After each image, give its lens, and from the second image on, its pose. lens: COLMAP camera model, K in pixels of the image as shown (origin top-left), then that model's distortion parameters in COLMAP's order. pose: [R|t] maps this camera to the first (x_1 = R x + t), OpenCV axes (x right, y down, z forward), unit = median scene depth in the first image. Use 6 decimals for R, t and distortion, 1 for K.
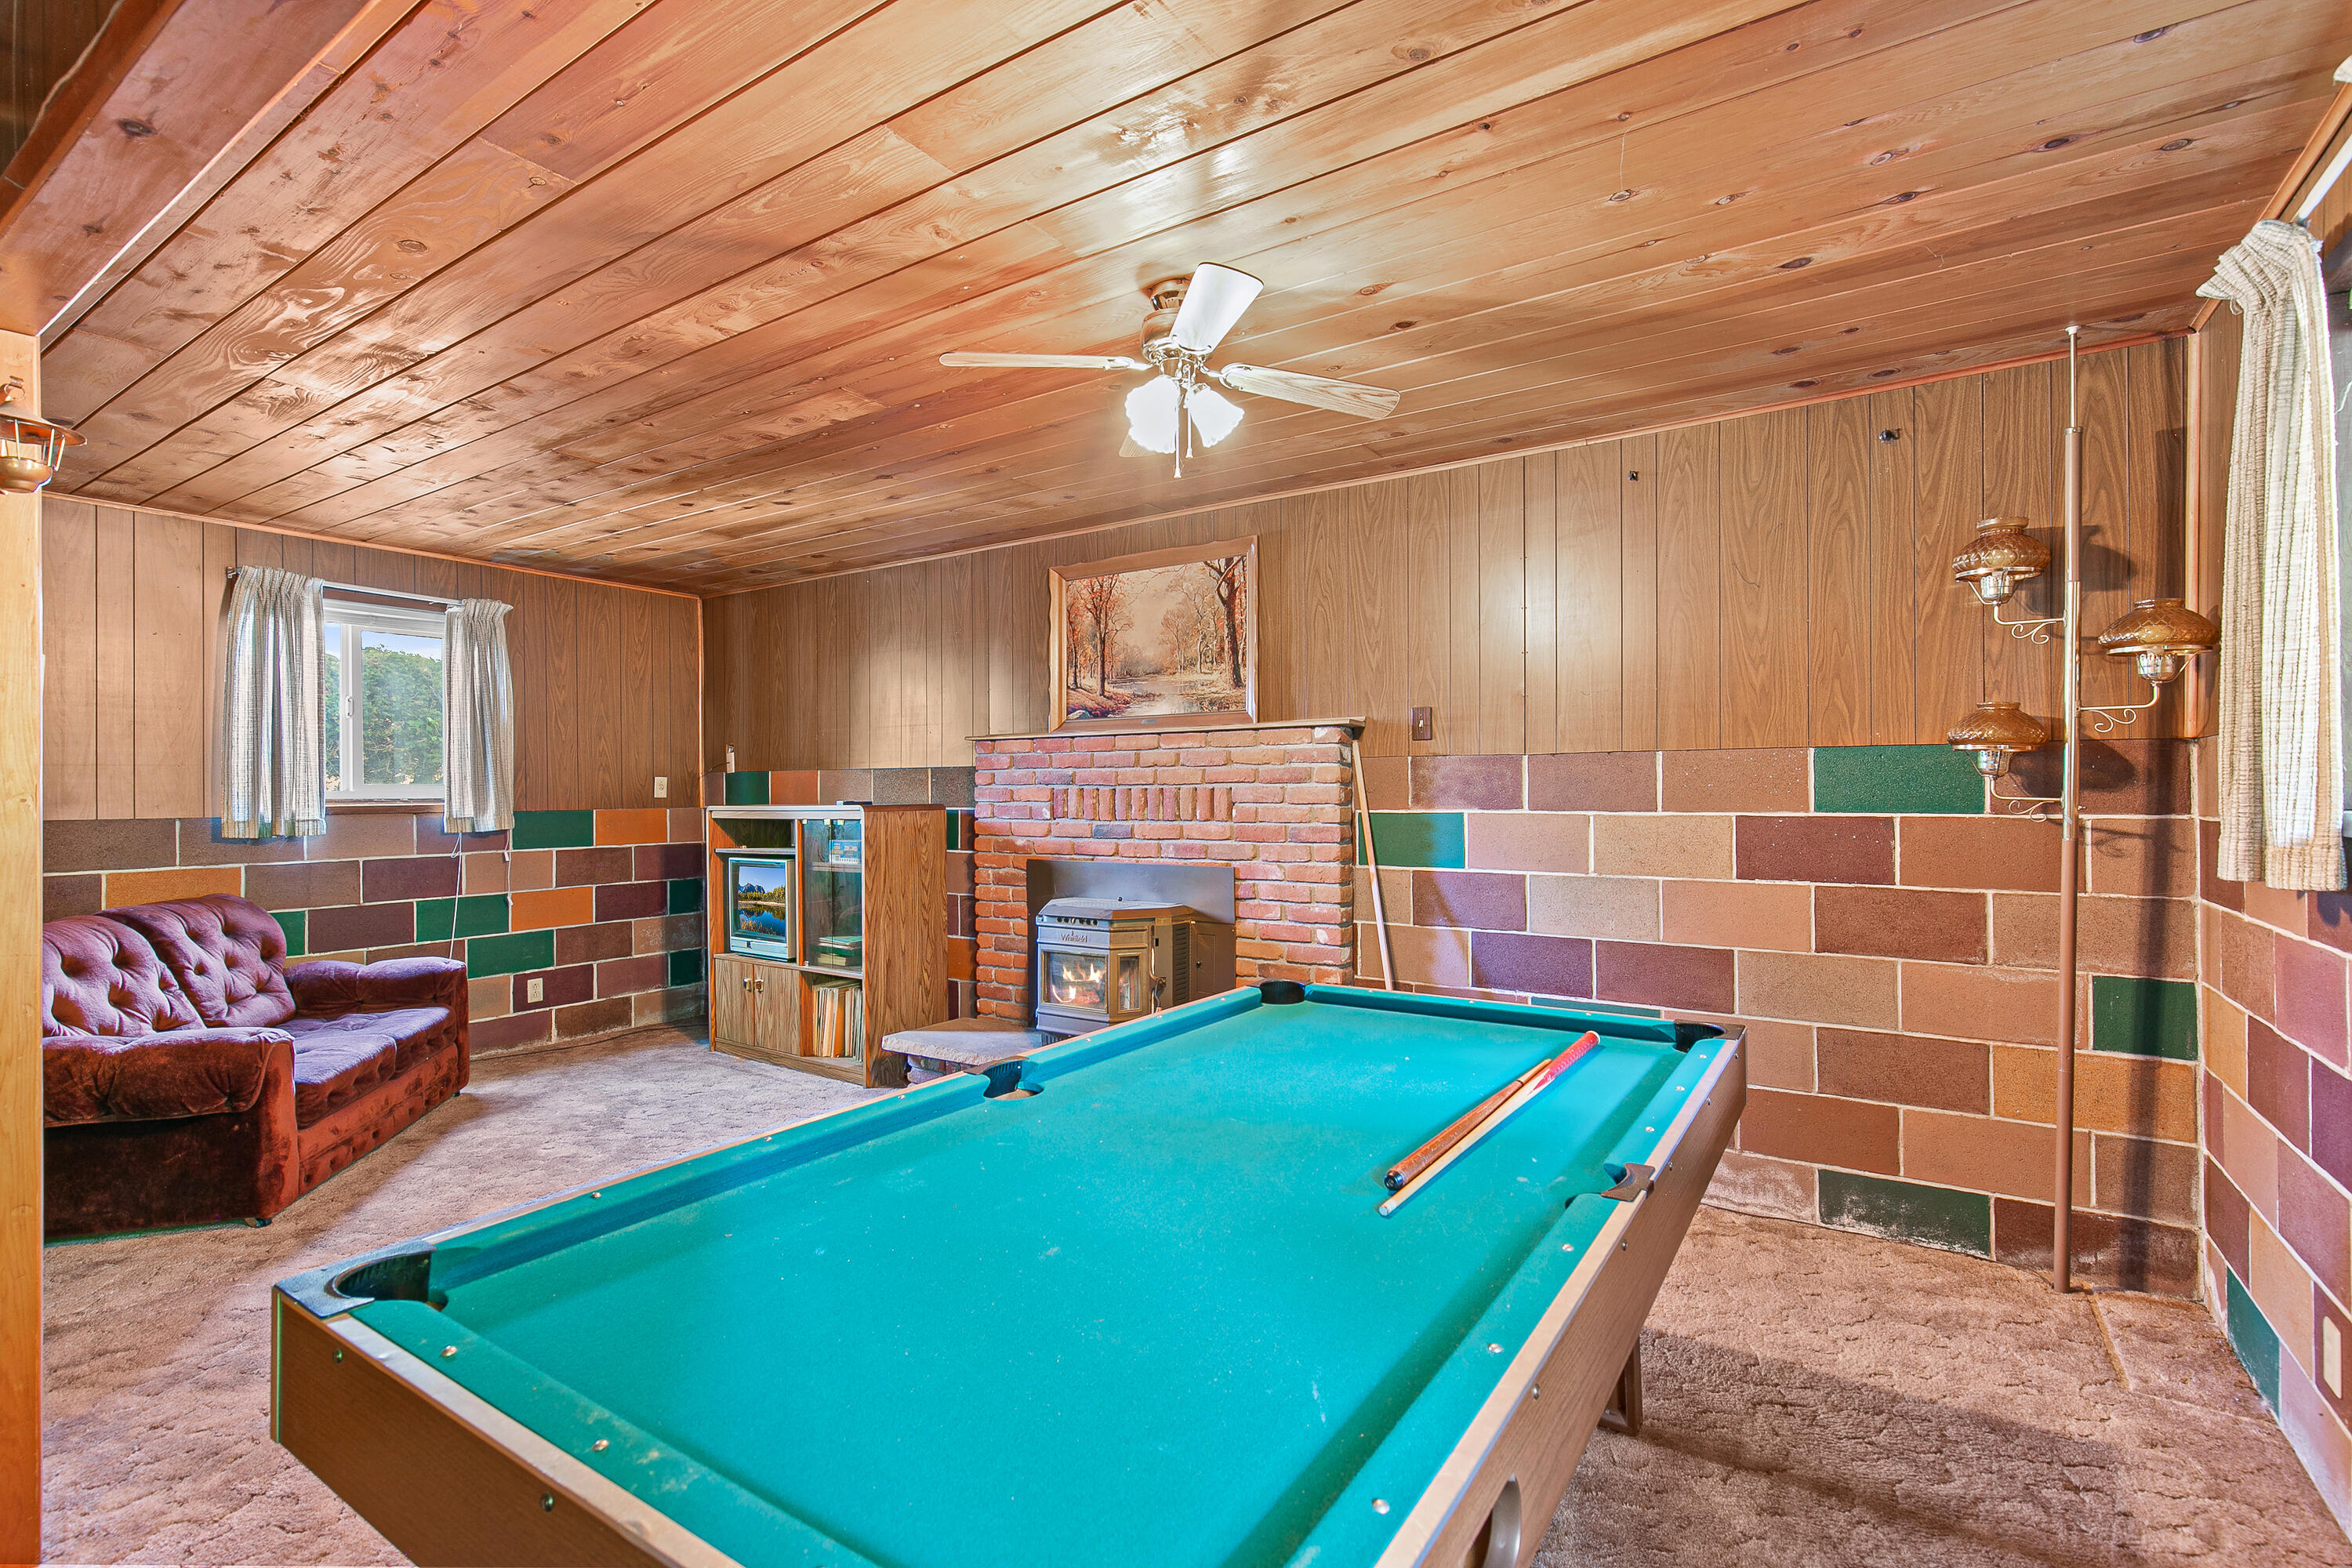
lens RADIAL K [[1092.4, 0, 1206.0], [0, 1092.4, 776.7], [0, 0, 1]] dist [0.010709, -0.002688]
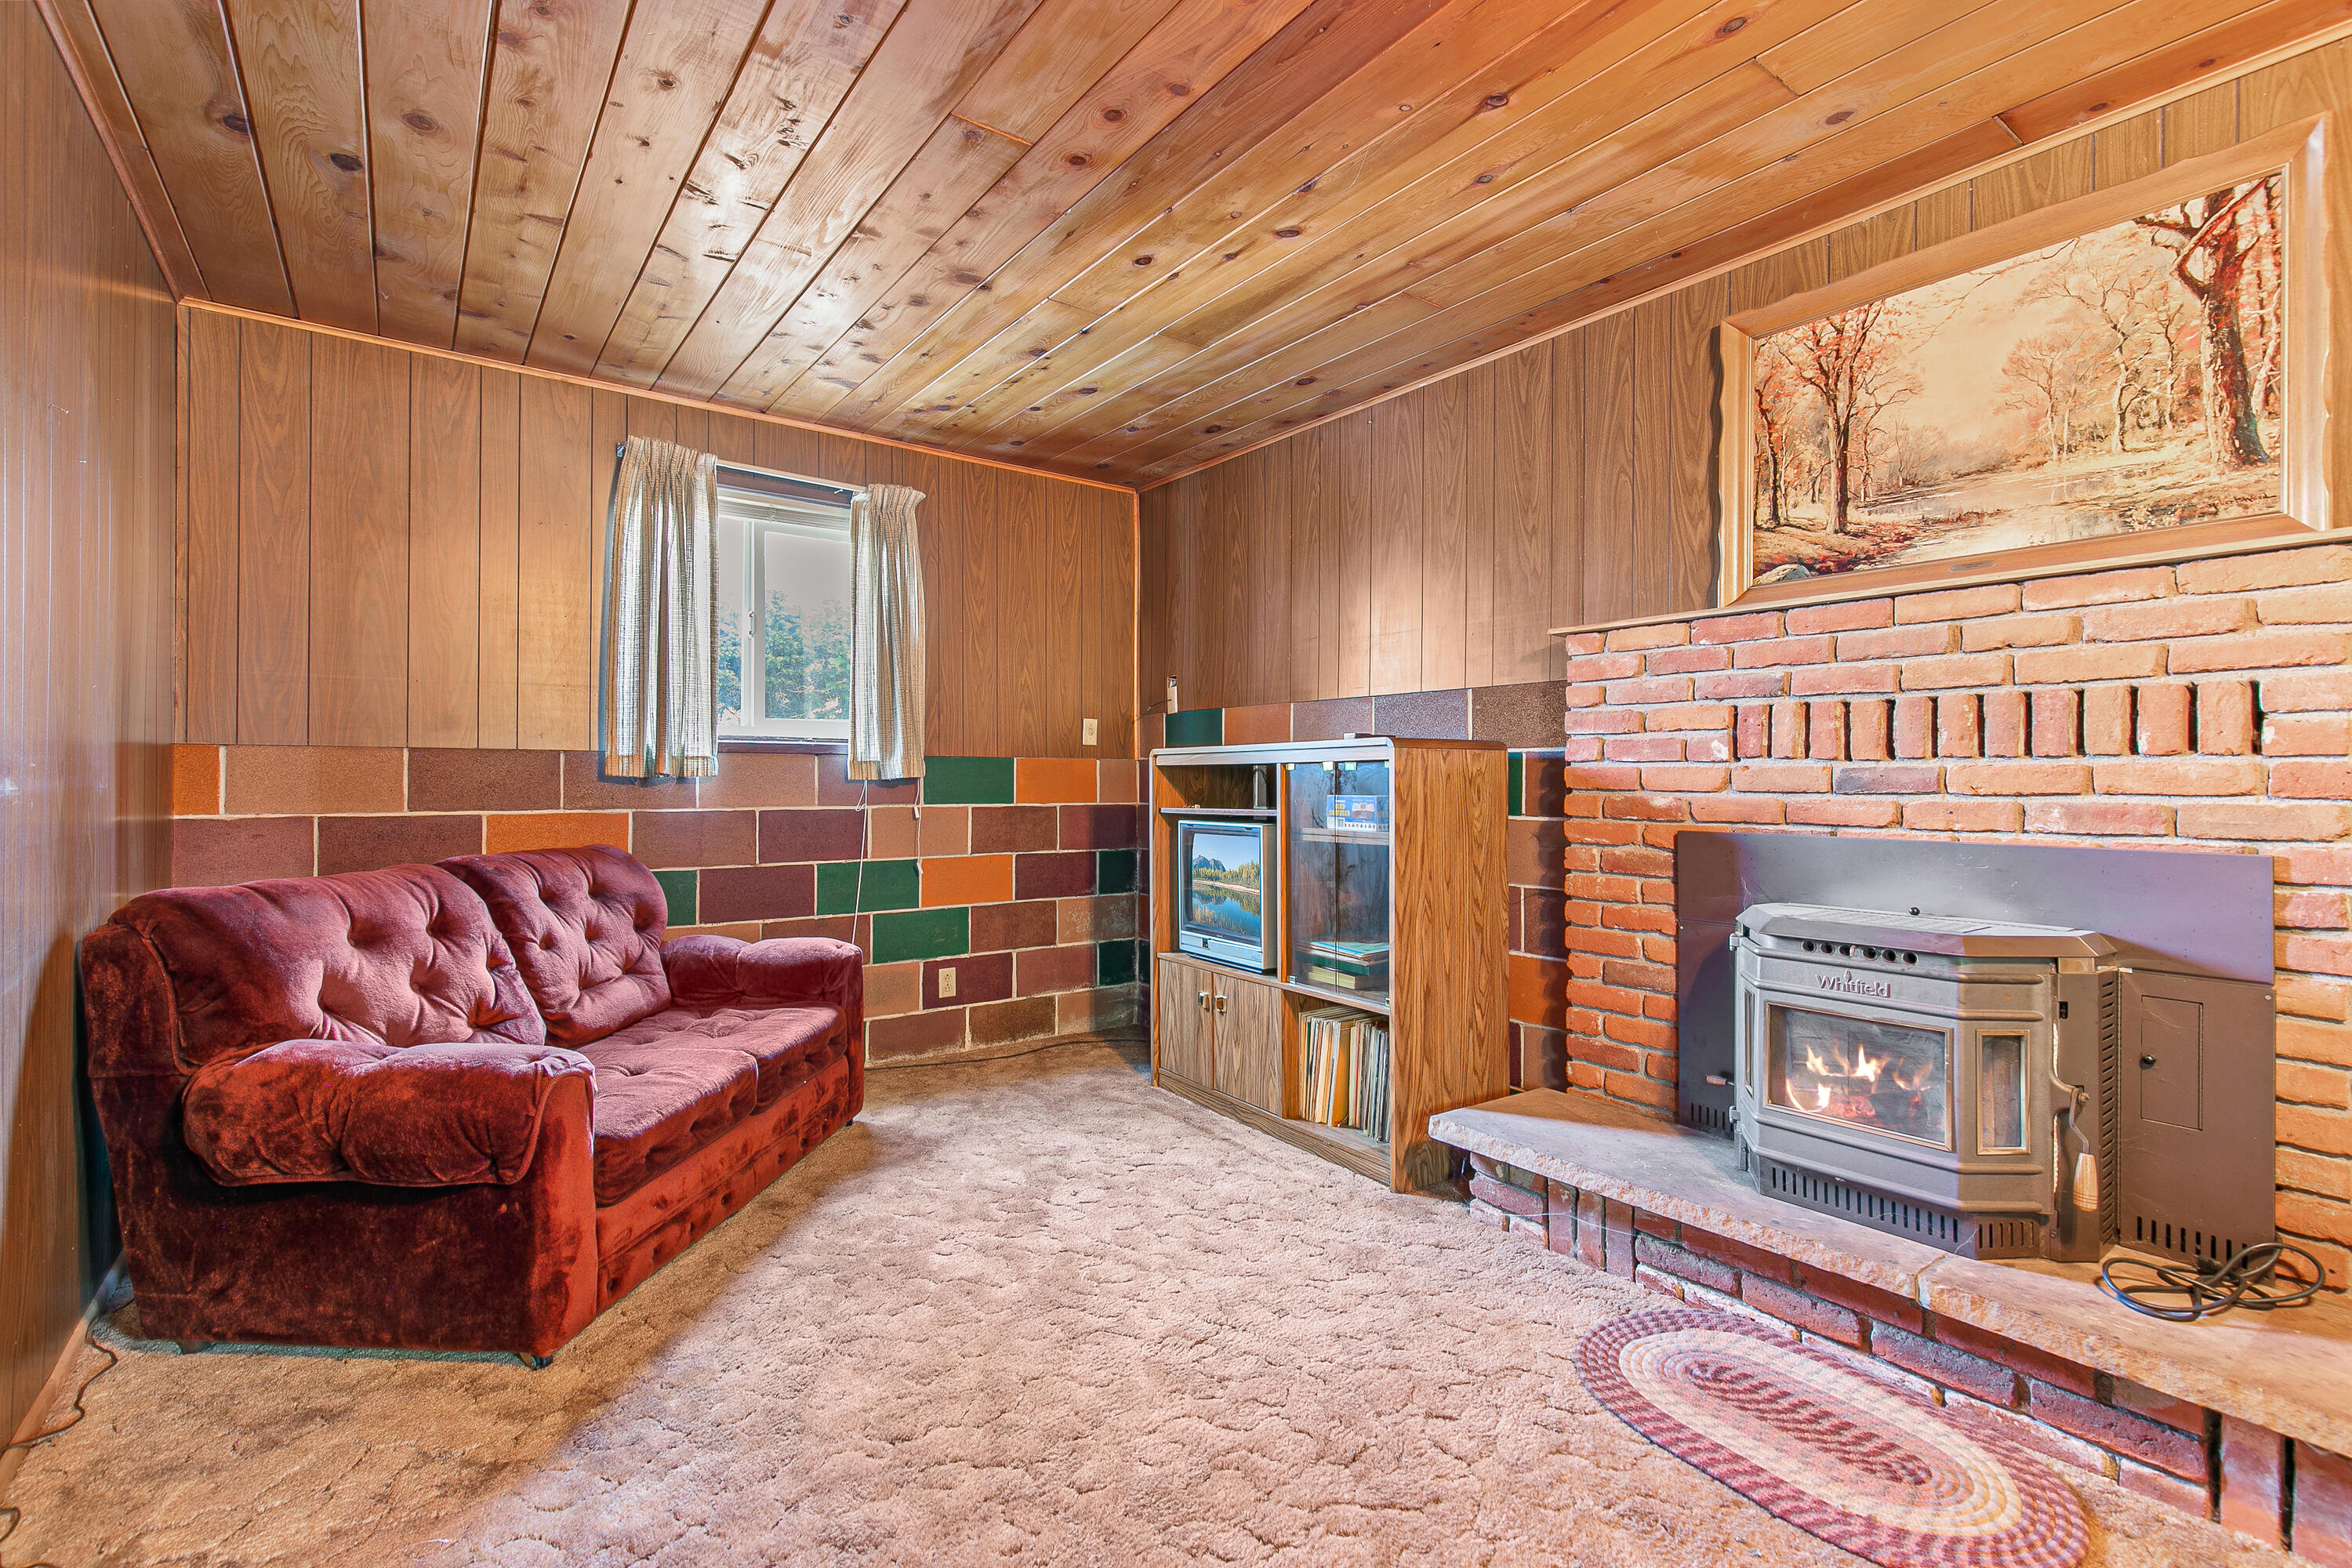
lens RADIAL K [[1092.4, 0, 1214.6], [0, 1092.4, 771.3], [0, 0, 1]] dist [0.010709, -0.002688]
pose [[0.945109, 0.010237, -0.326596, -0.228937], [-0.009043, 0.999946, 0.005174, 0.048146], [0.326631, -0.001937, 0.945150, 0.420268]]
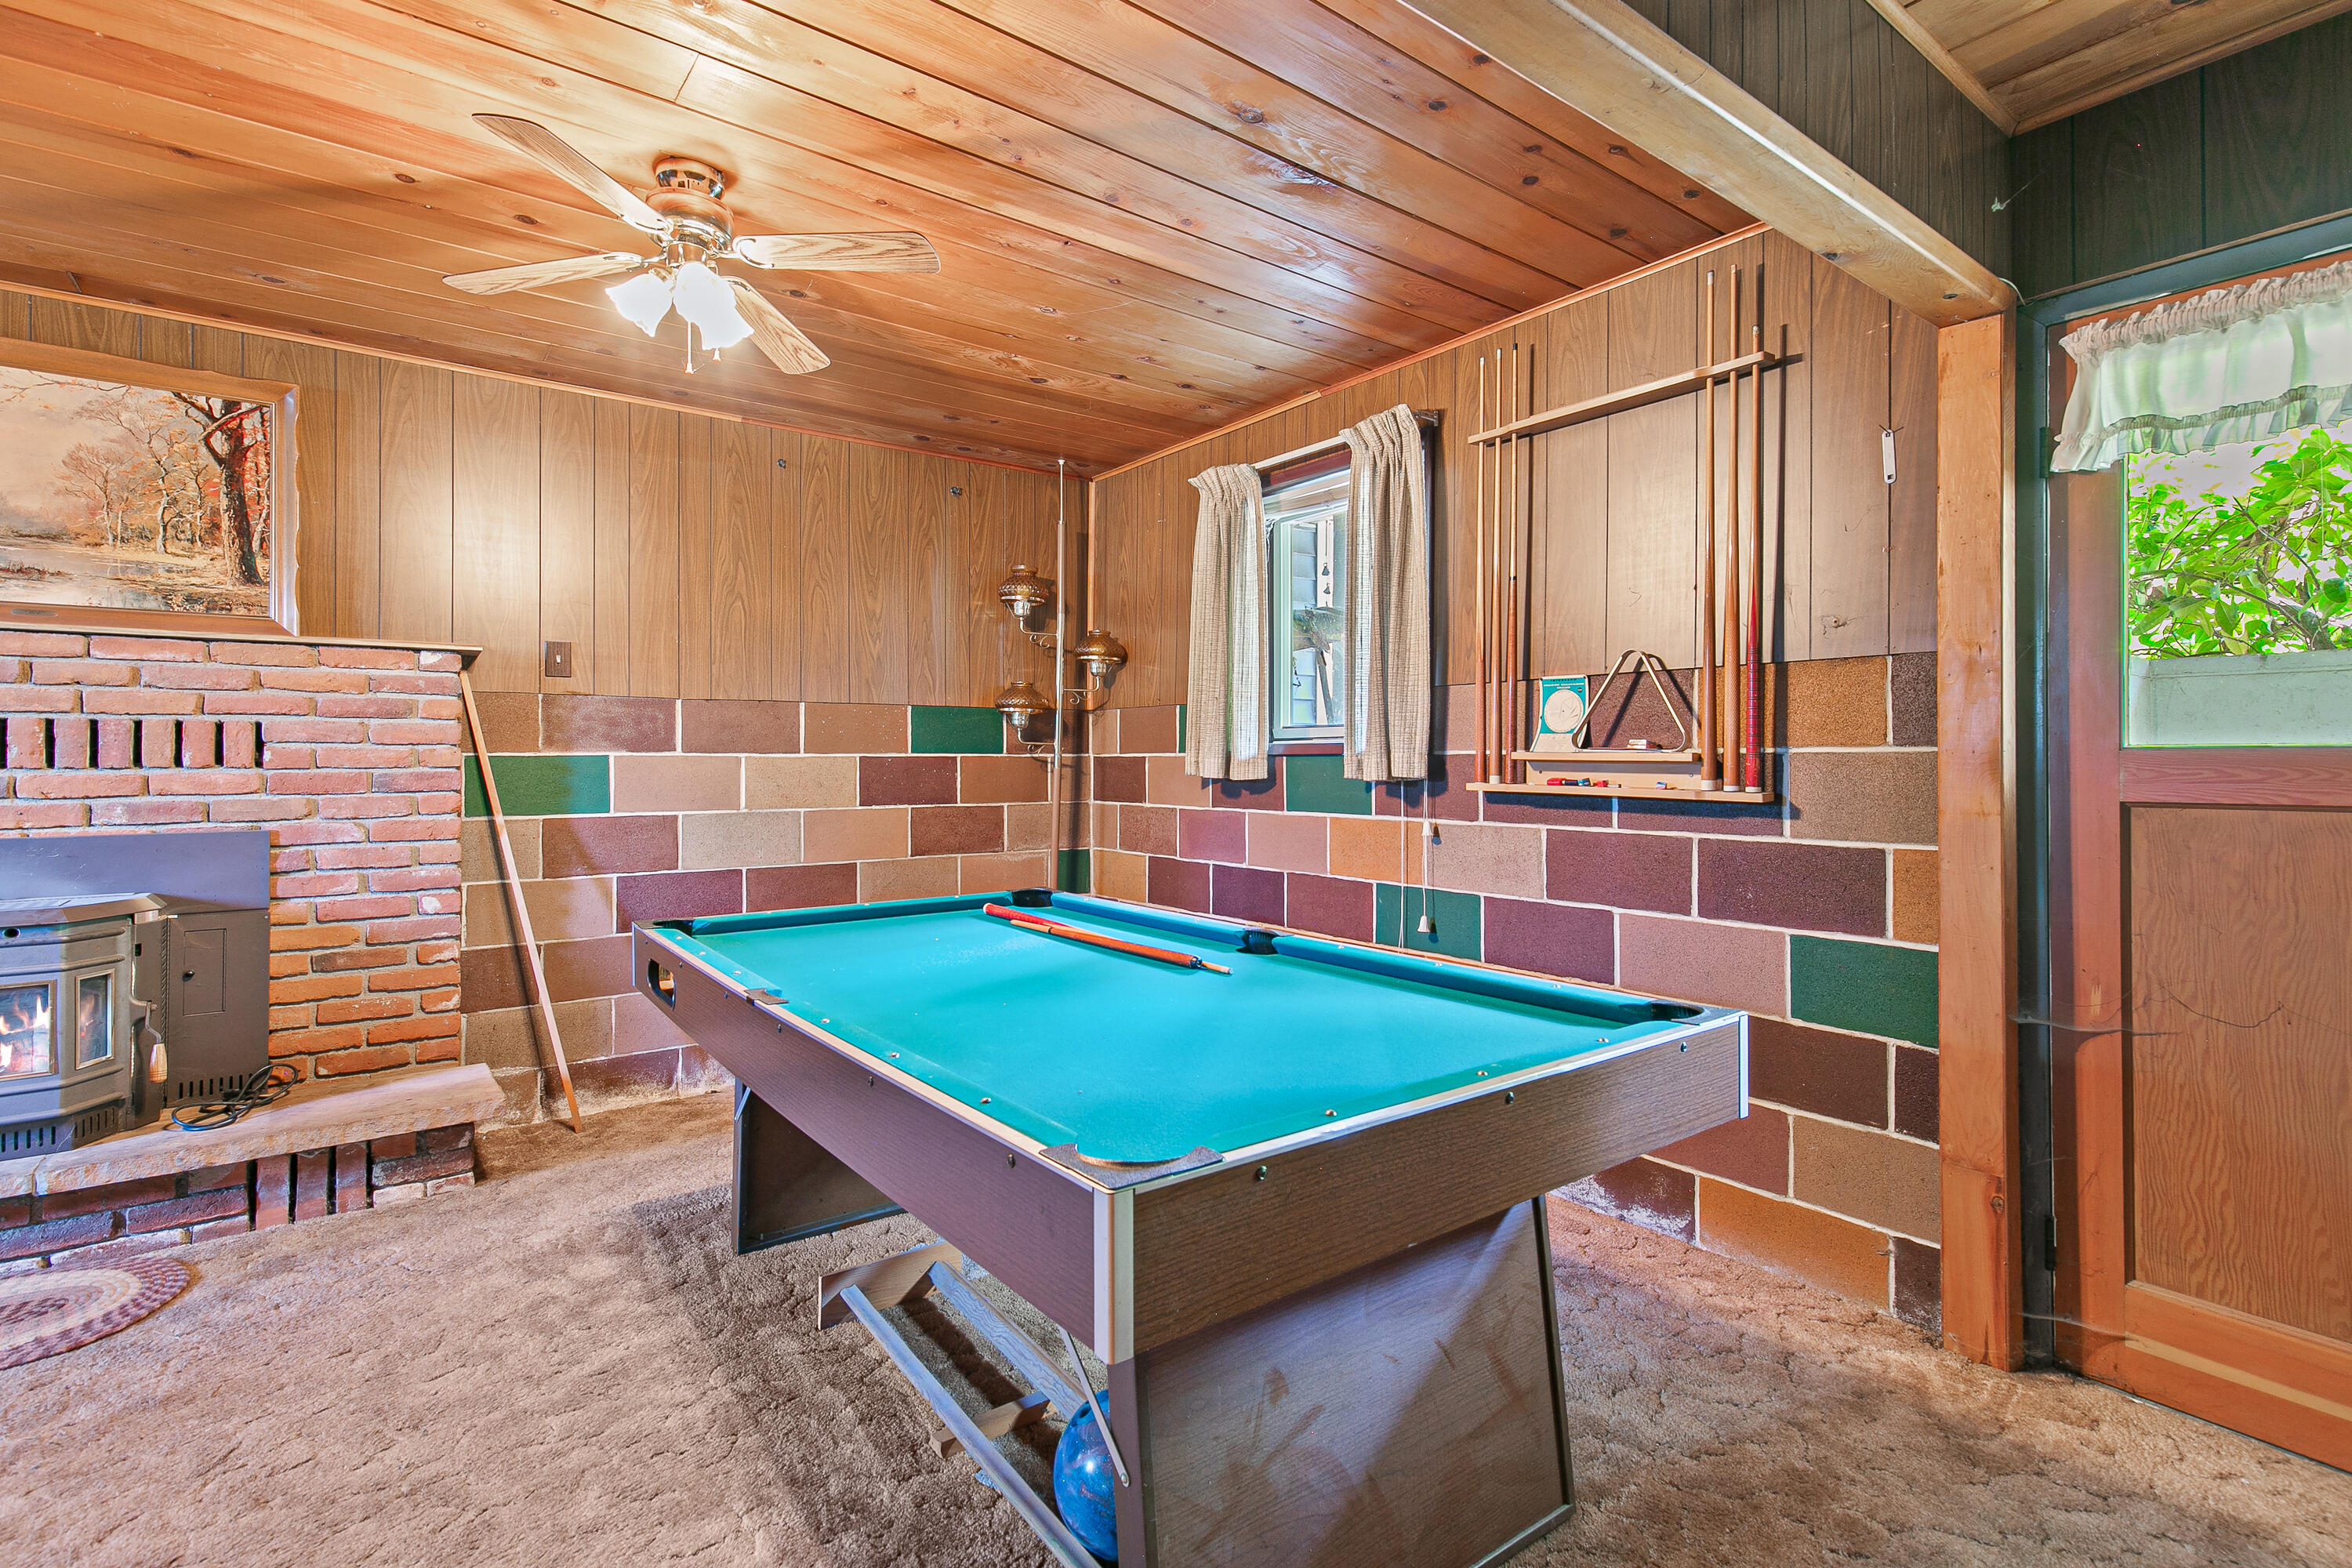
lens RADIAL K [[1092.4, 0, 1176.8], [0, 1092.4, 750.4], [0, 0, 1]] dist [0.010709, -0.002688]
pose [[0.335074, 0.015469, 0.942065, -0.449557], [-0.009559, 0.999870, -0.013019, 0.032183], [-0.942143, -0.004643, 0.335179, 0.176933]]
